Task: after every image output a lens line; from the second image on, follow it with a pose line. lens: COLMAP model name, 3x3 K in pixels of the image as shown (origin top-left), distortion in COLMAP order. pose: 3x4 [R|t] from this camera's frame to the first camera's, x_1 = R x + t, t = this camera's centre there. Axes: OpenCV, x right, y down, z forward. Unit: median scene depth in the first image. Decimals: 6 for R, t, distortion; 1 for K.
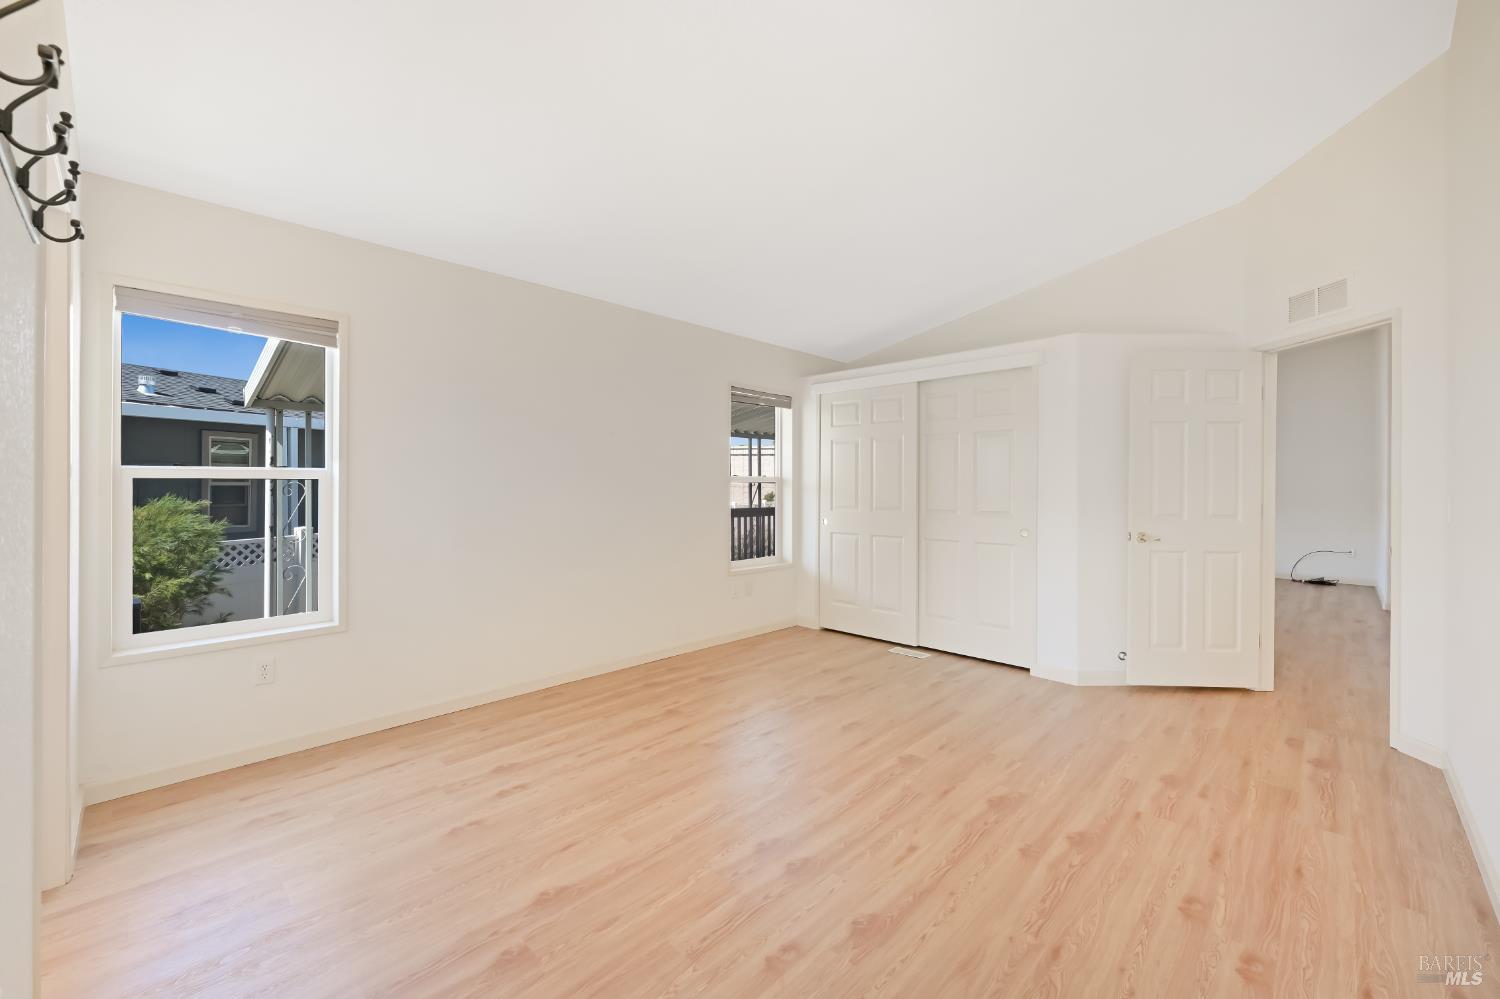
lens RADIAL K [[610.6, 0, 767.9], [0, 610.6, 479.7], [0, 0, 1]] dist [-0.008067, -0.000209]
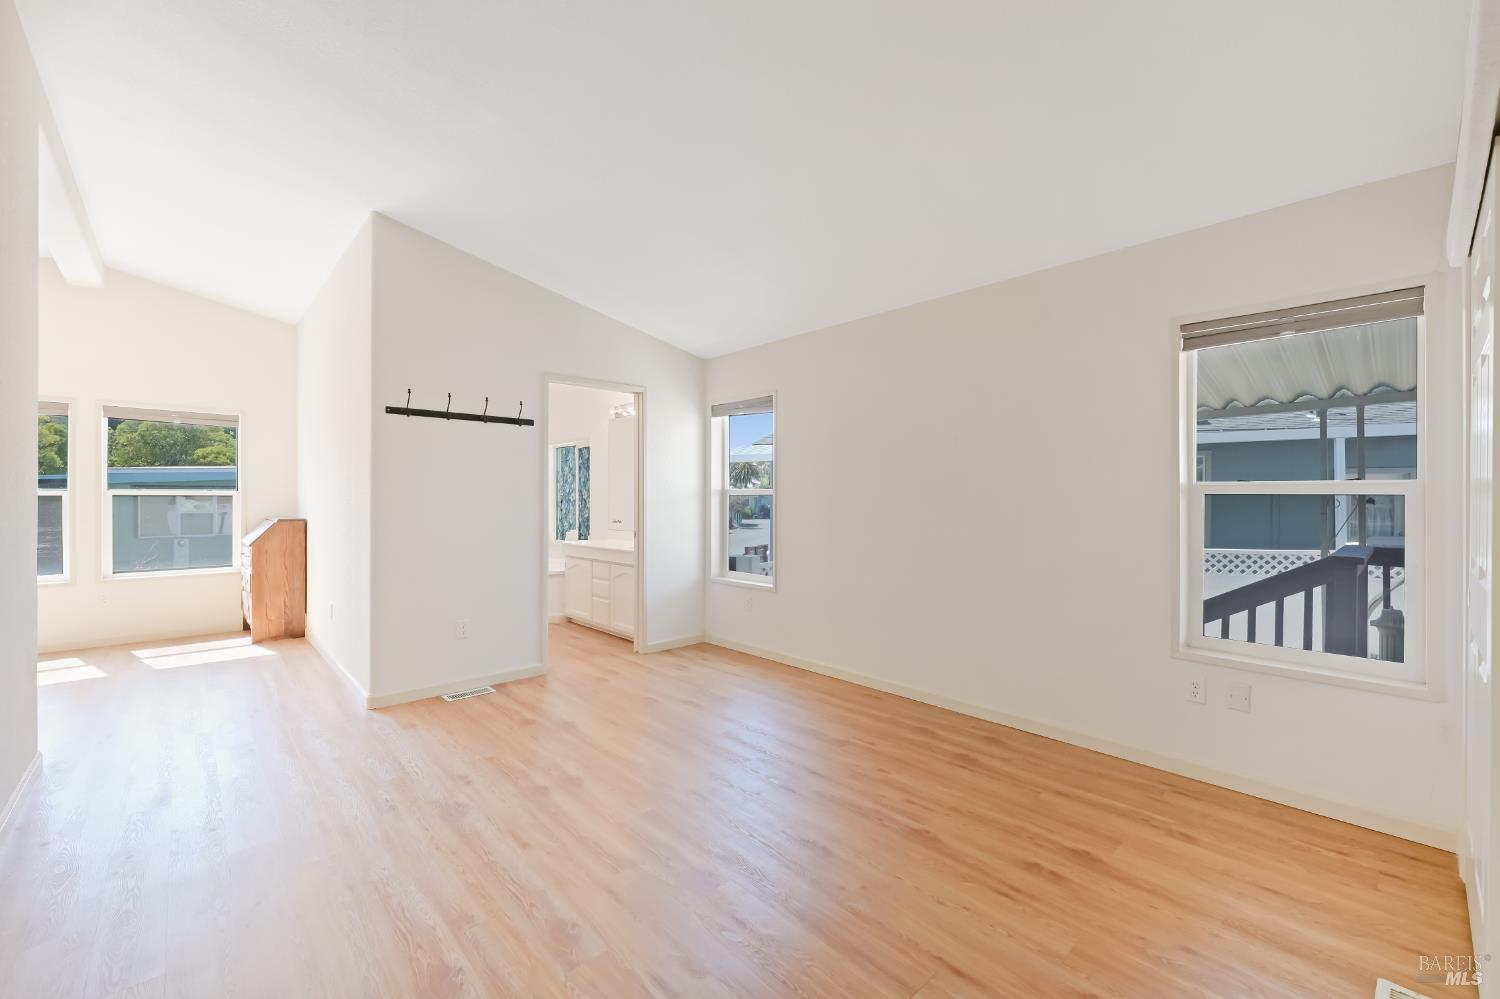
lens RADIAL K [[611.7, 0, 740.1], [0, 611.7, 507.2], [0, 0, 1]] dist [-0.009175, 0.000291]
pose [[-0.077256, 0.015607, -0.996889, 0.694402], [0.002281, 0.999878, 0.015477, 0.002521], [0.997009, -0.001078, -0.077283, 0.806462]]
